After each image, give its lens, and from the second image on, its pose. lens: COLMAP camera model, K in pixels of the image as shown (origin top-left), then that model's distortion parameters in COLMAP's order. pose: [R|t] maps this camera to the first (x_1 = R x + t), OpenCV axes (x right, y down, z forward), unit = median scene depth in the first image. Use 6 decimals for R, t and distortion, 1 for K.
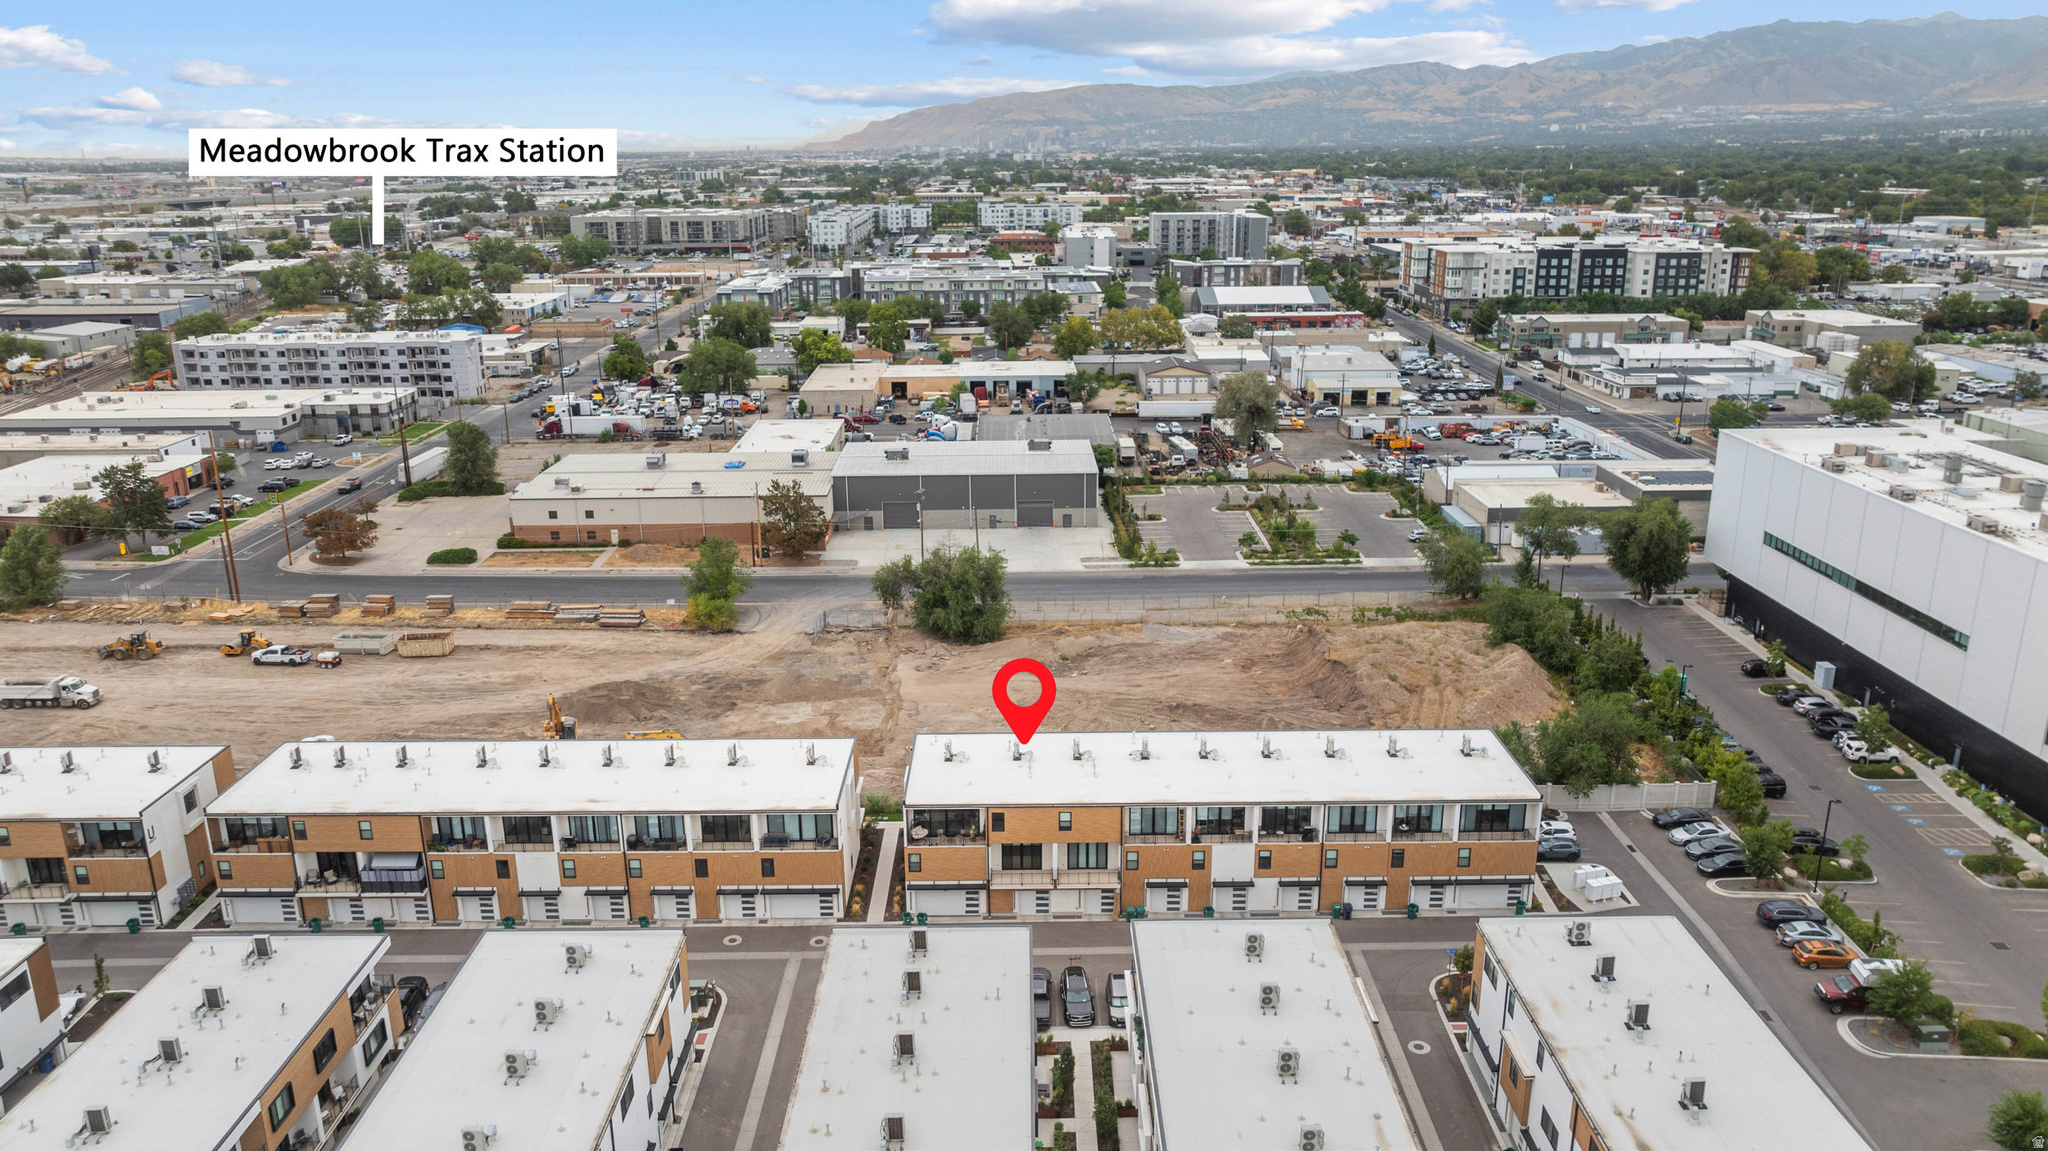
lens RADIAL K [[1437.6, 0, 1023.7], [0, 1437.6, 536.0], [0, 0, 1]] dist [-0.010226, -0.000644]
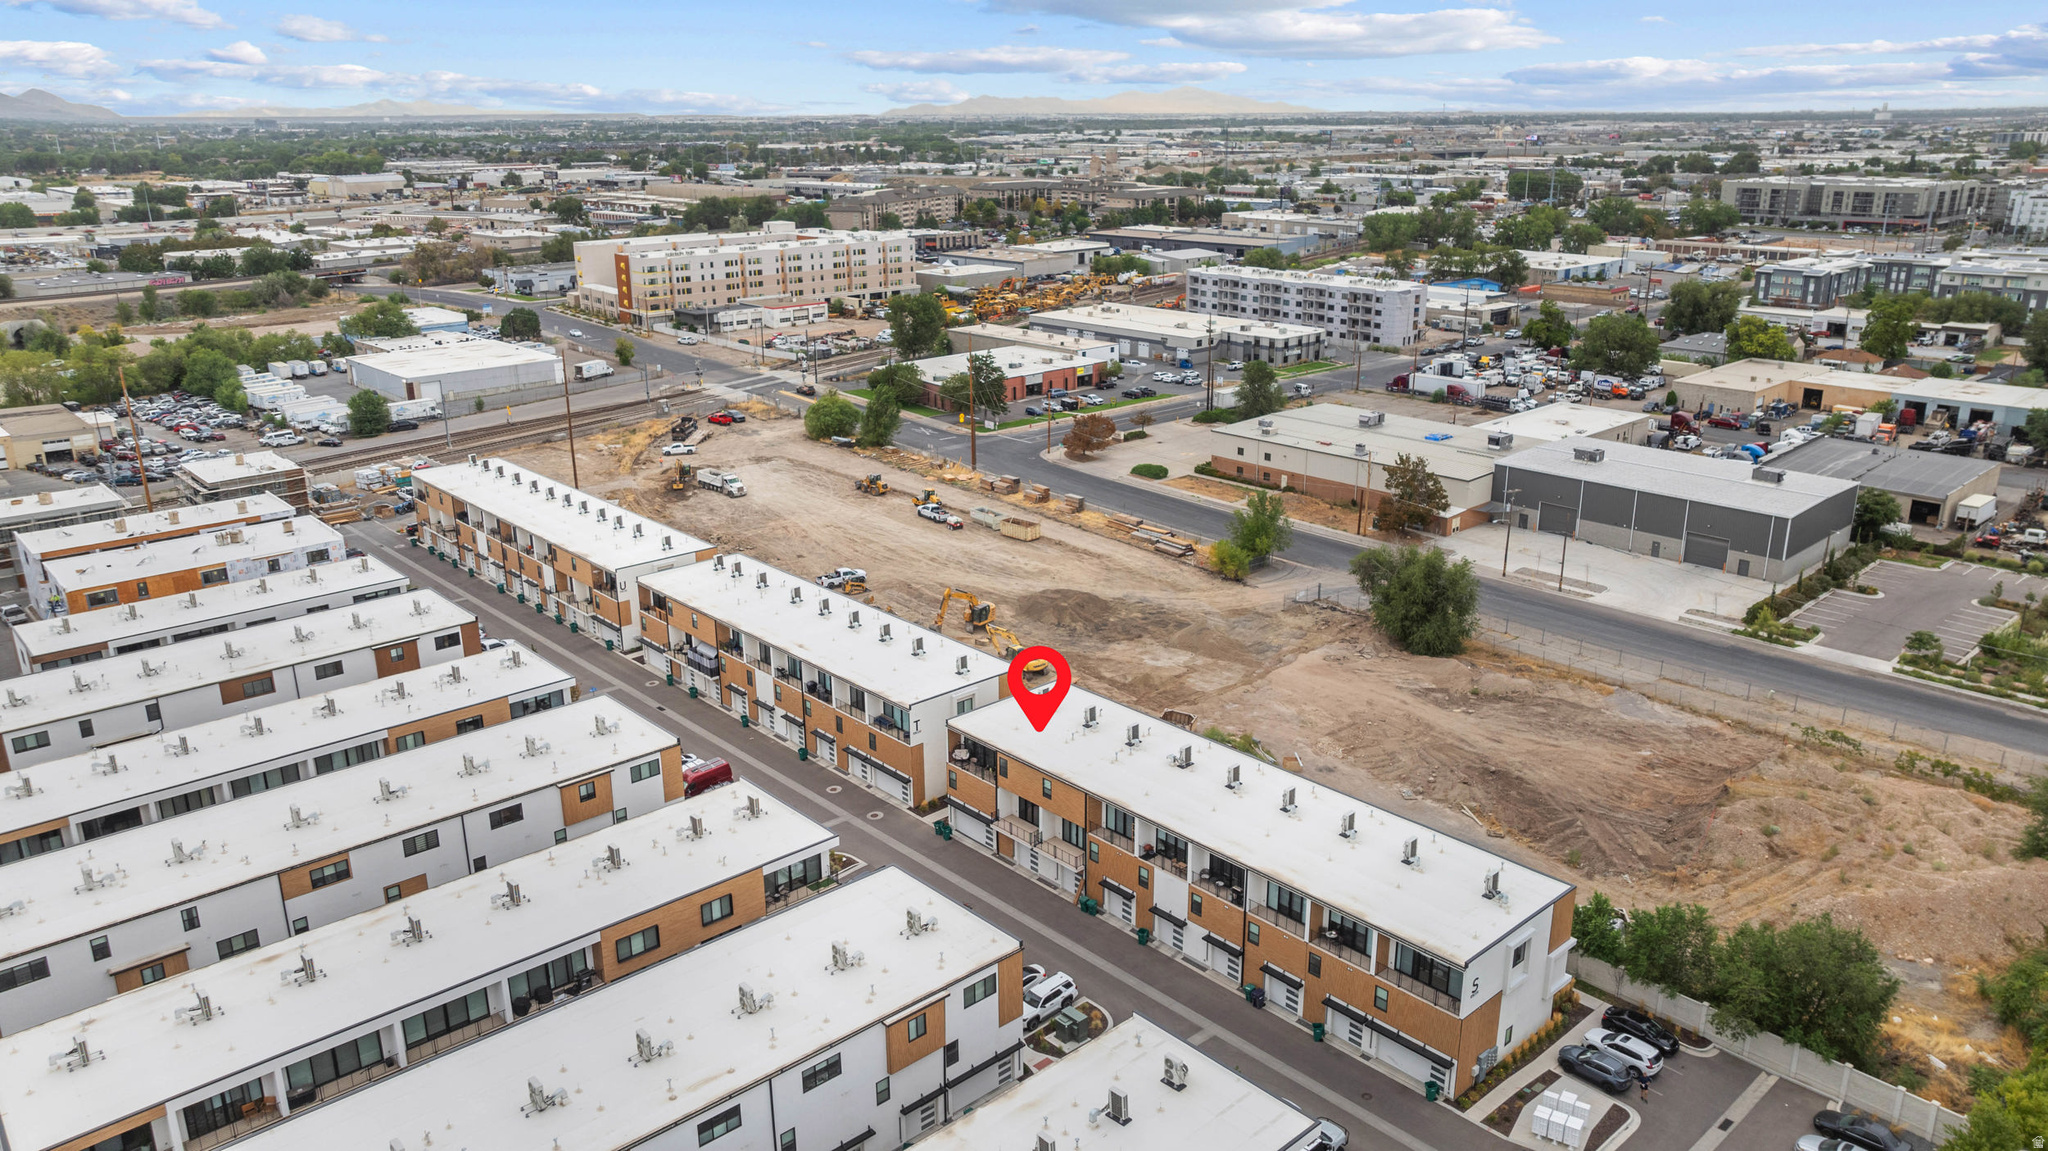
lens RADIAL K [[1427.1, 0, 1024.0], [0, 1427.1, 575.5], [0, 0, 1]] dist [-0.019829, 0.002944]
pose [[0.673046, 0.233551, -0.701757, 0.352057], [-0.193744, 0.971374, 0.137465, -0.041577], [0.713773, 0.043441, 0.699028, 0.146422]]
